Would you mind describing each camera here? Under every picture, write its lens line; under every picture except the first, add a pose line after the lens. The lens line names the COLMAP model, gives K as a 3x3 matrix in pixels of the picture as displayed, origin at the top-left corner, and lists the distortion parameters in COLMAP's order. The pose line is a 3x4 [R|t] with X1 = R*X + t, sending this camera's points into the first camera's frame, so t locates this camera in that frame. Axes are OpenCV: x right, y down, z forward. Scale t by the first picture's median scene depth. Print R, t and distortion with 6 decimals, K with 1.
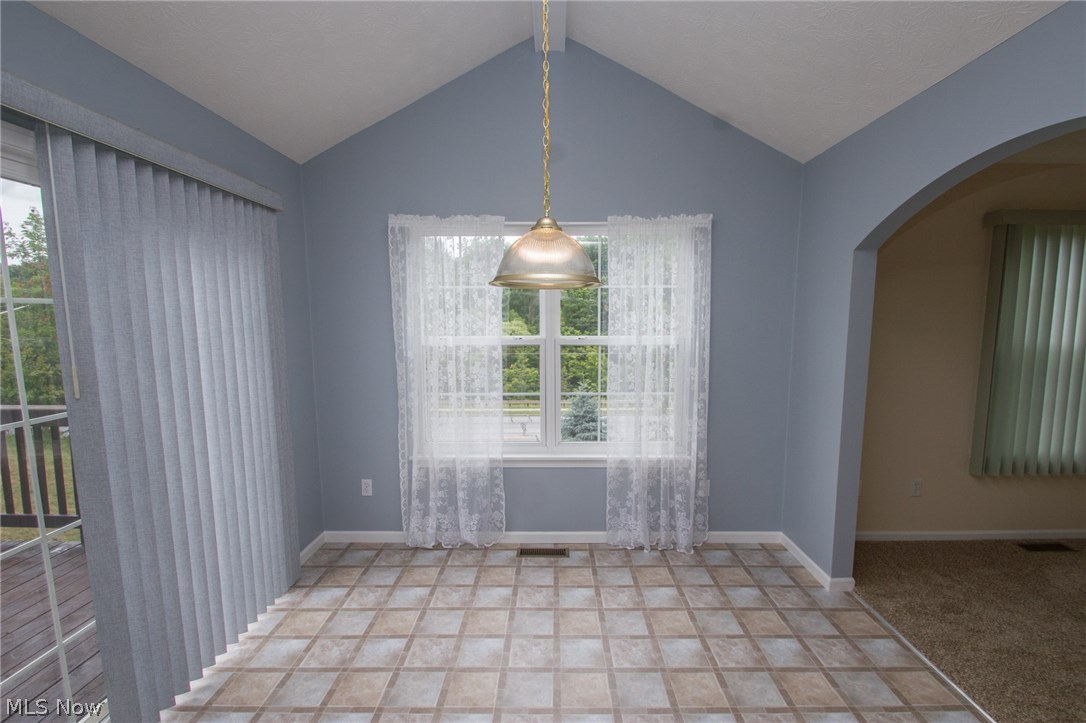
lens RADIAL K [[506.3, 0, 551.9], [0, 506.3, 385.7], [0, 0, 1]] dist [0.012717, -0.015886]
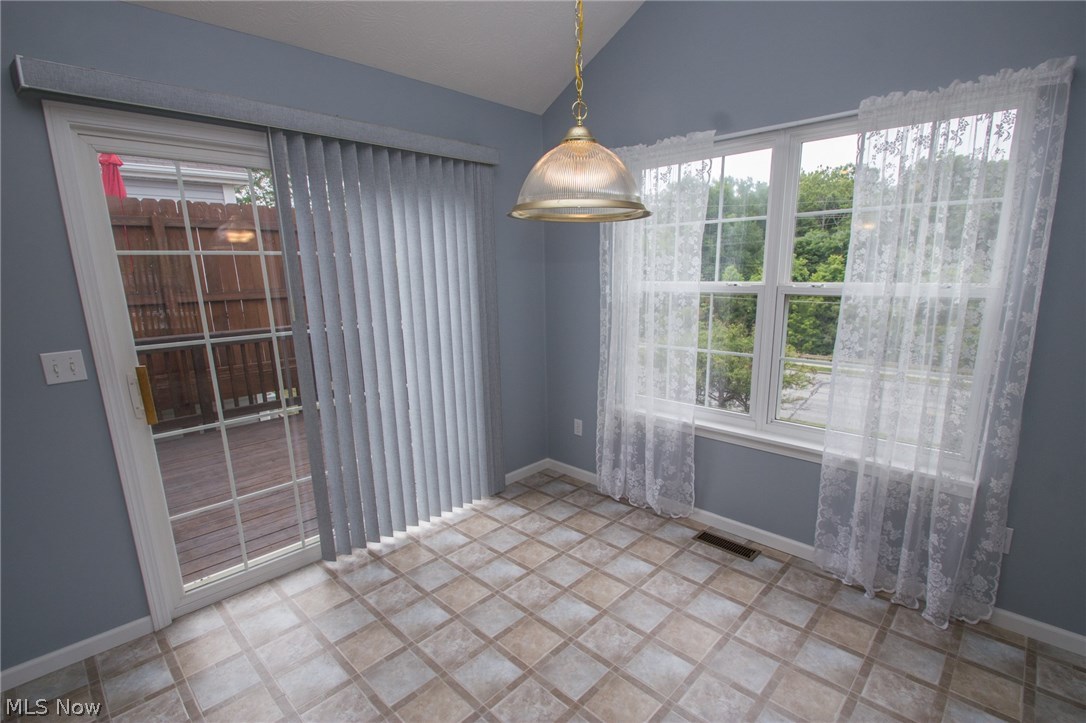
lens RADIAL K [[508.2, 0, 557.0], [0, 508.2, 382.7], [0, 0, 1]] dist [0.015982, -0.015727]
pose [[0.730461, 0.140405, -0.668366, 0.306205], [-0.075213, 0.989225, 0.125608, -0.019814], [0.678801, -0.041482, 0.733150, 0.210039]]
